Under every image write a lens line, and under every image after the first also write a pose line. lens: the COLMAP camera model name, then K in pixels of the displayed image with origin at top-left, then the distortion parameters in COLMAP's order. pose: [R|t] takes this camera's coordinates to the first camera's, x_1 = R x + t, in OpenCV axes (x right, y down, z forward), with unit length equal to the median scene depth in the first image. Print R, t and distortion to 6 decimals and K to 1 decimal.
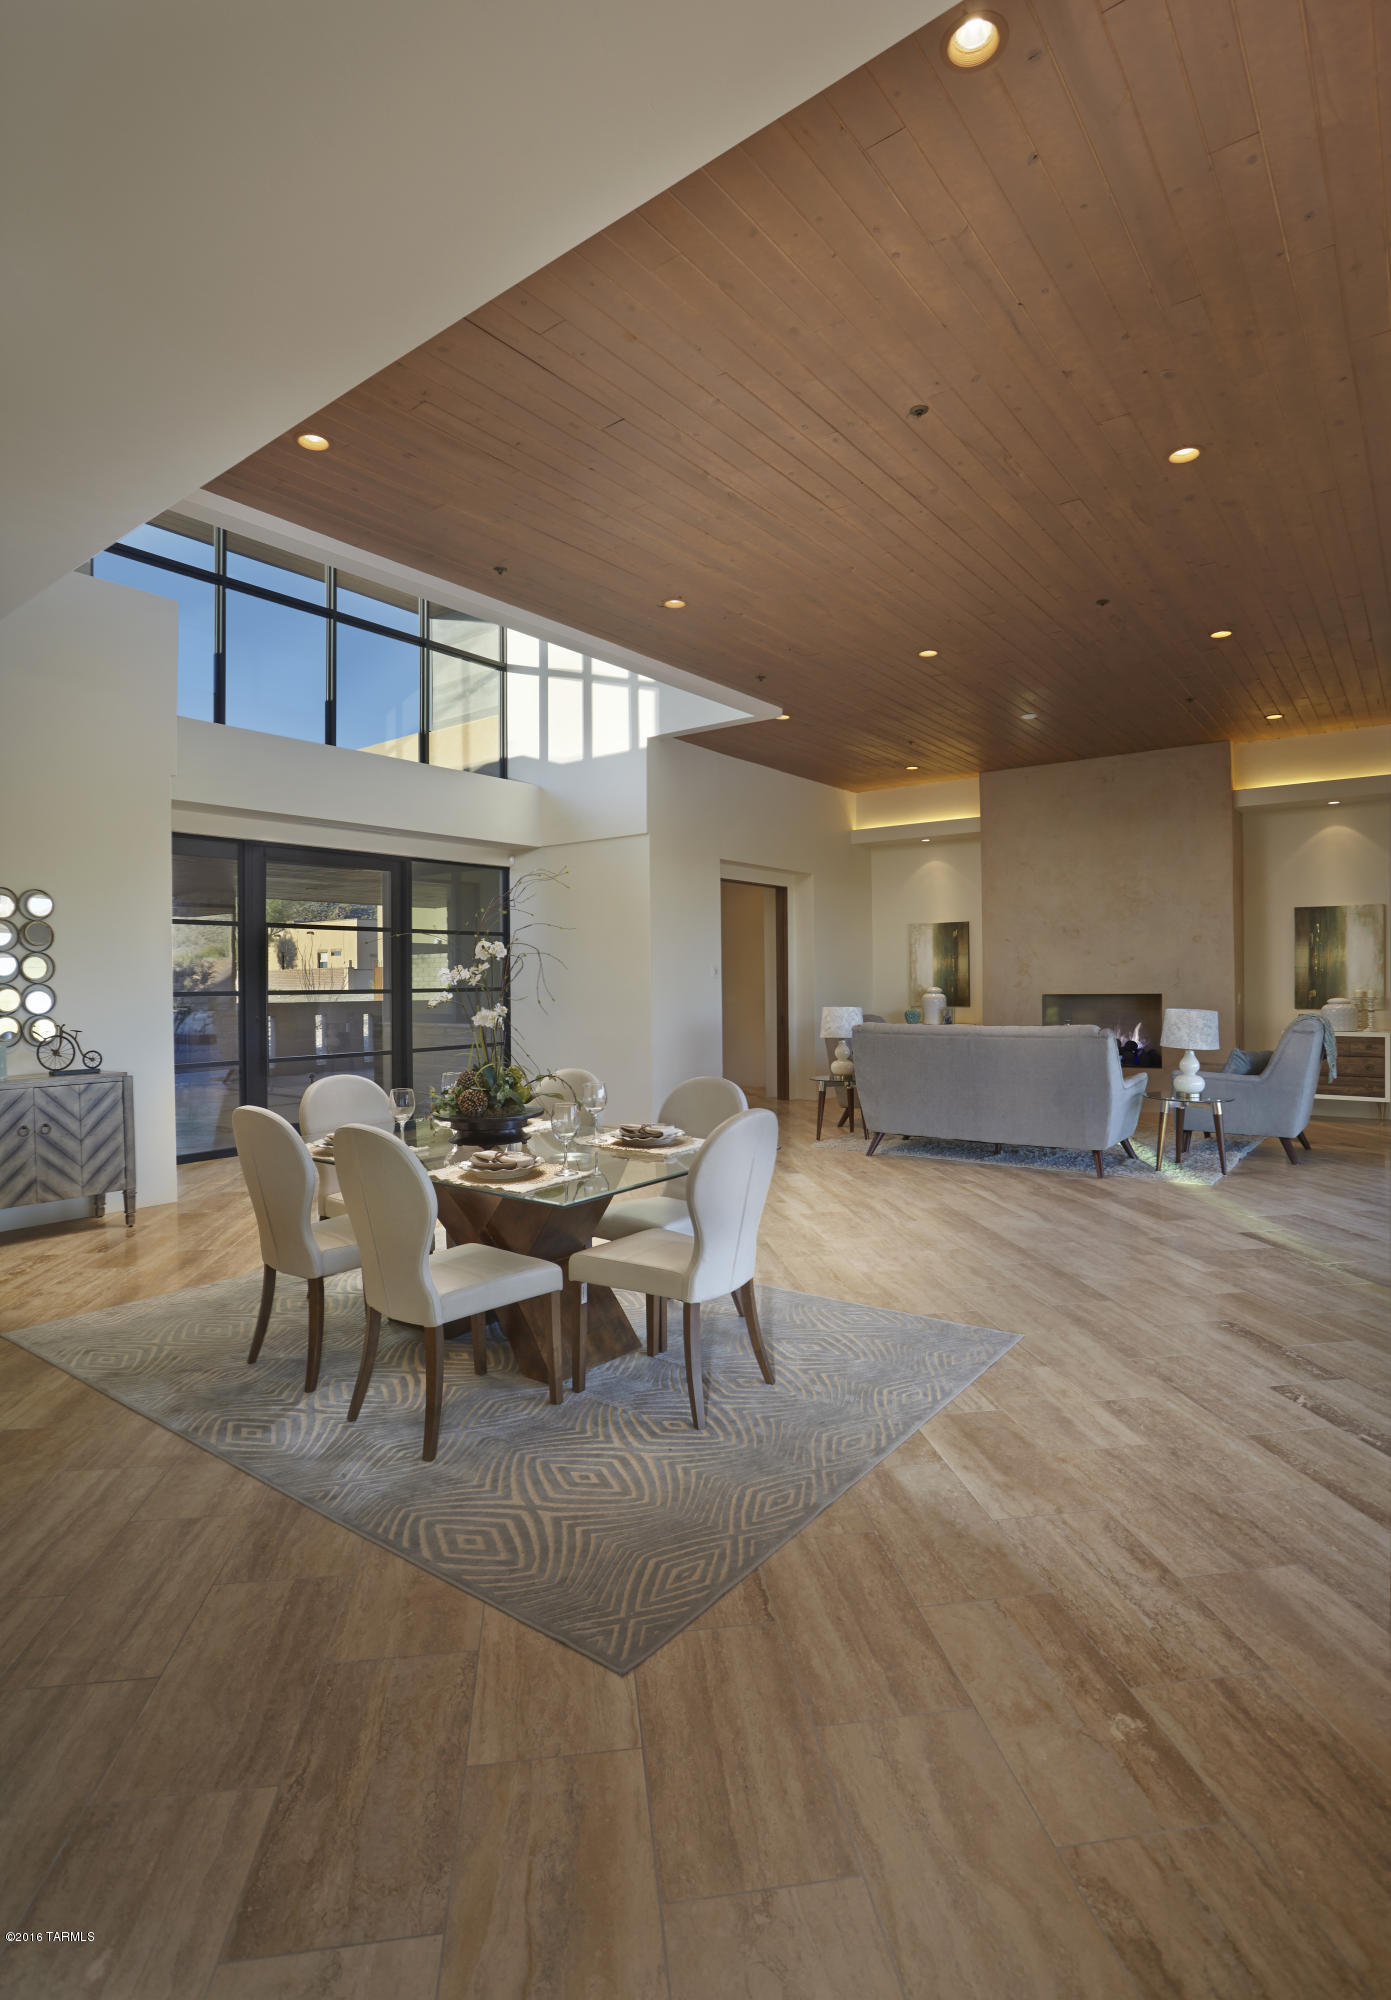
lens RADIAL K [[995.8, 0, 695.5], [0, 995.8, 1000.0], [0, 0, 1]] dist [-0.050241, -0.000258]
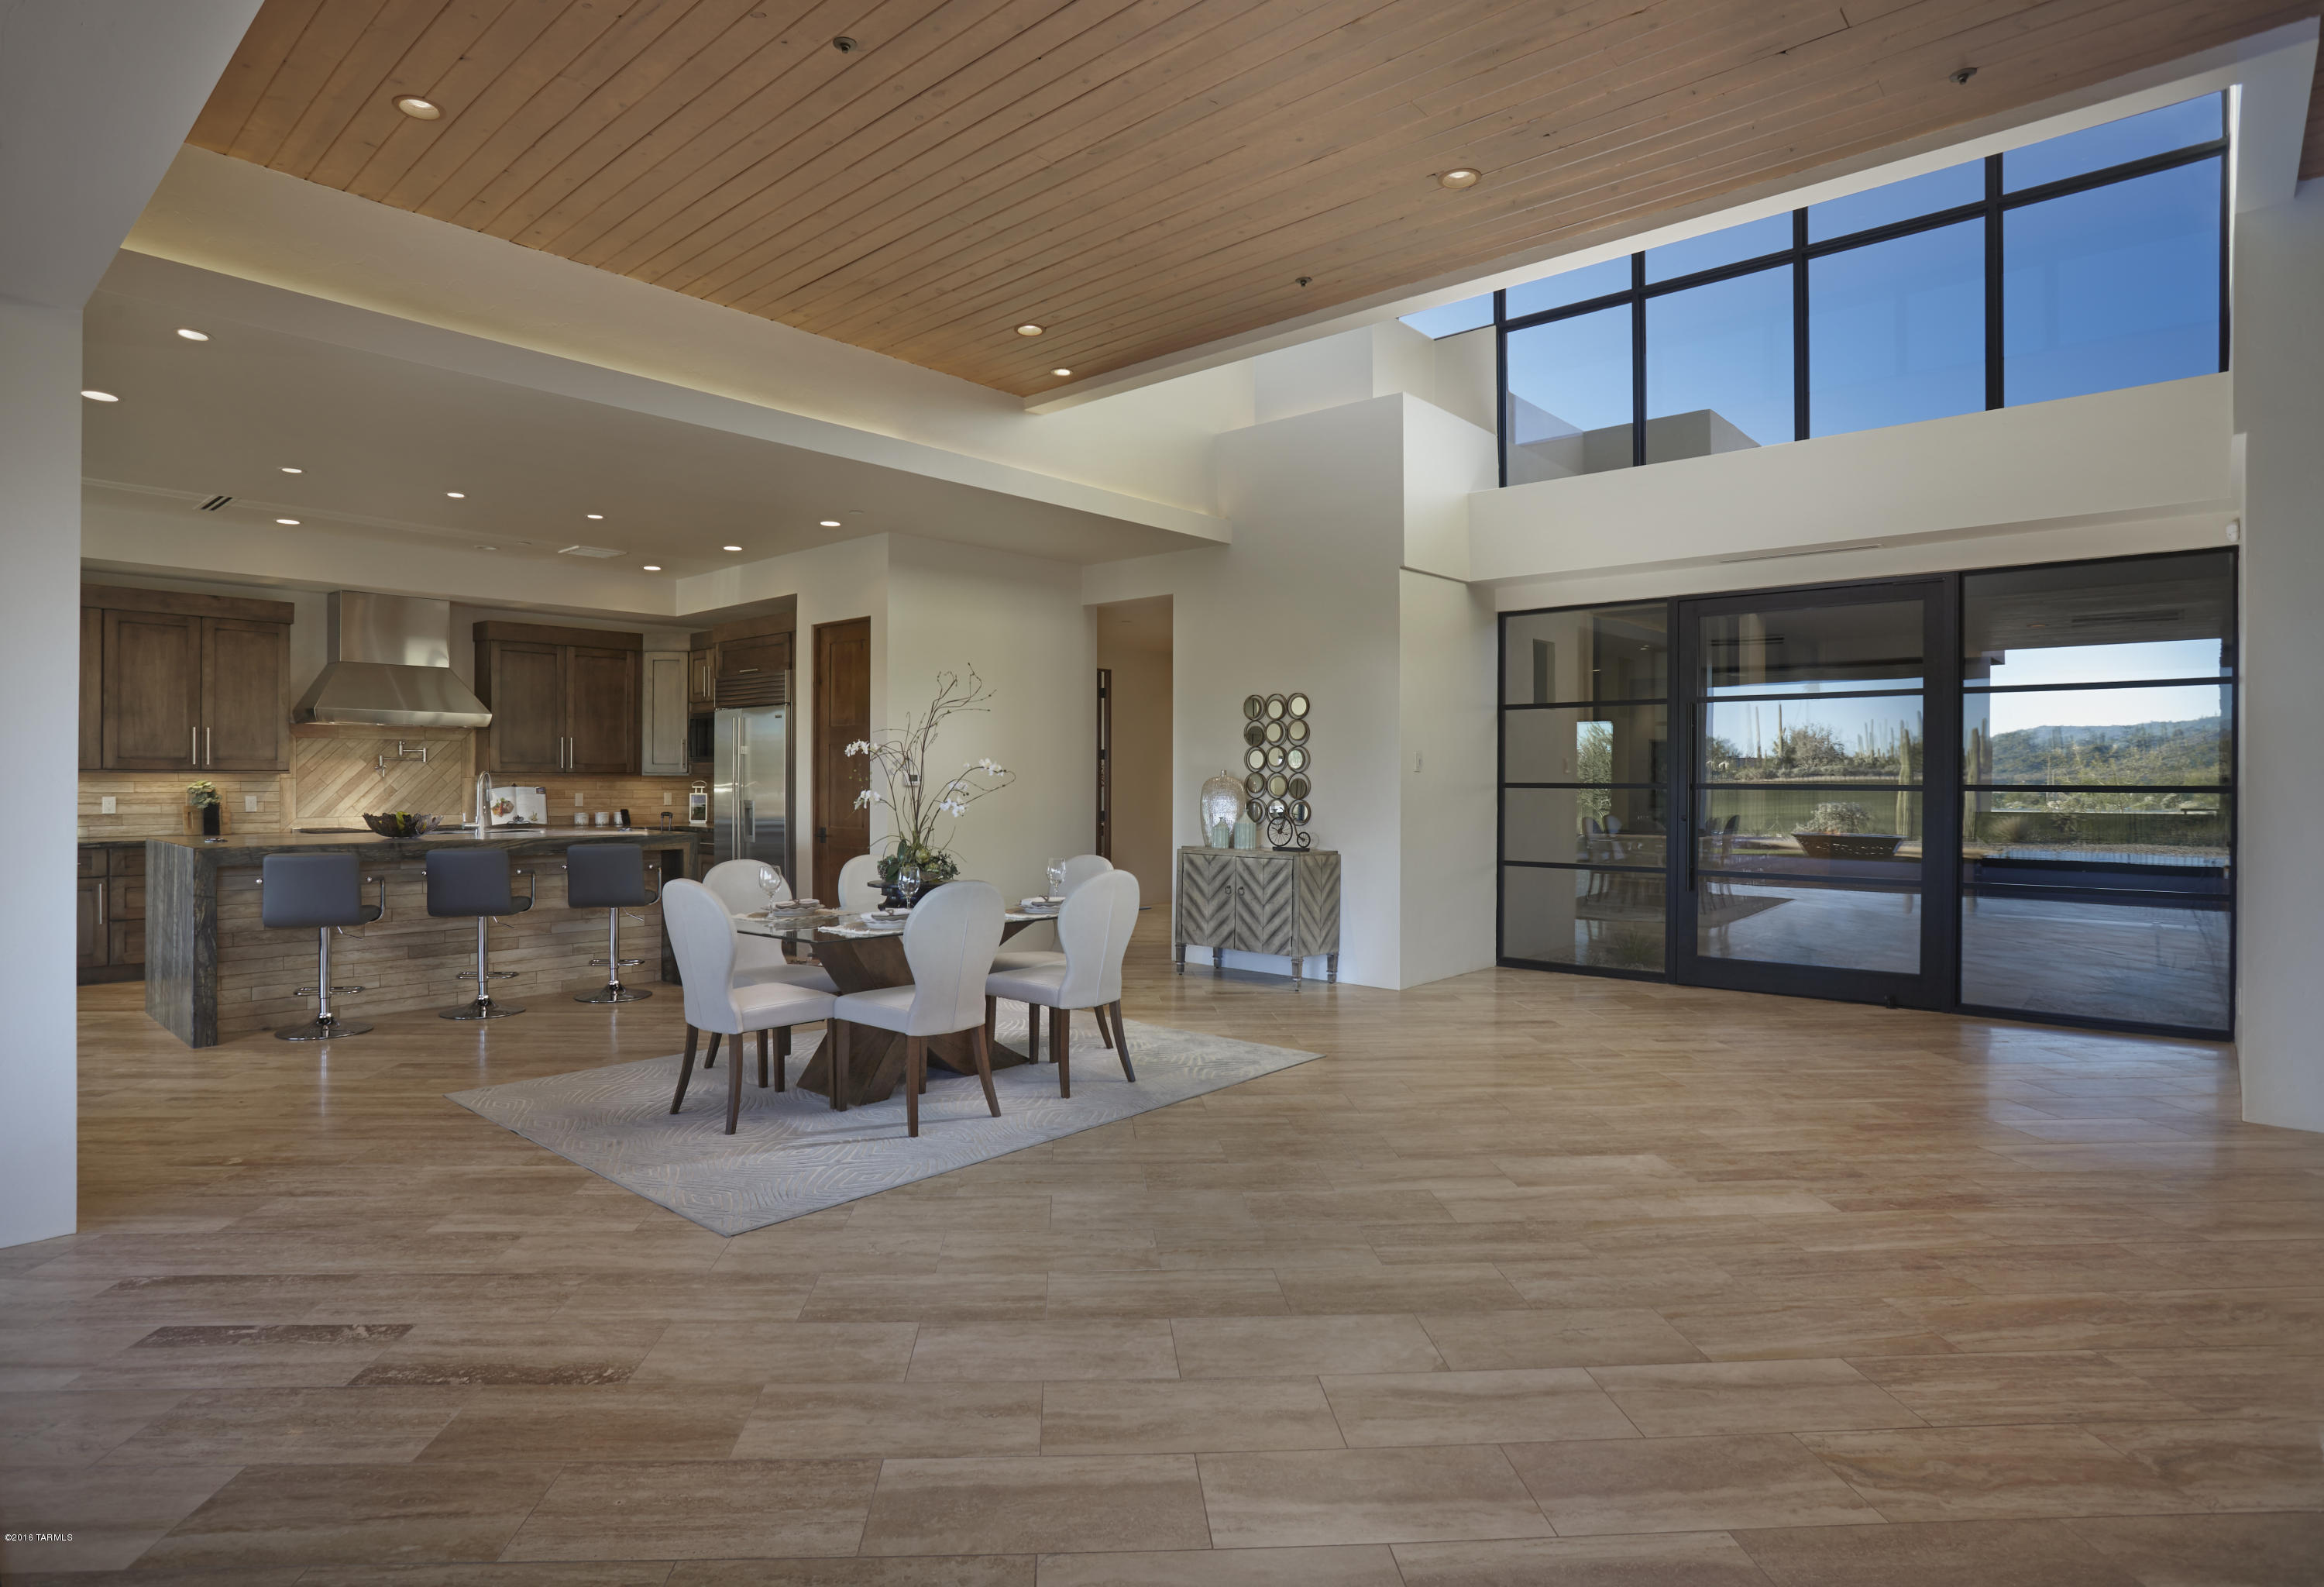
lens RADIAL K [[1258.4, 0, 1162.0], [0, 1258.4, 793.5], [0, 0, 1]] dist [-0.039807, 0.000245]
pose [[-0.078481, 0.021167, -0.996691, 1.398829], [-0.023289, 0.999463, 0.023060, -0.037785], [0.996644, 0.025022, -0.077946, 1.550238]]
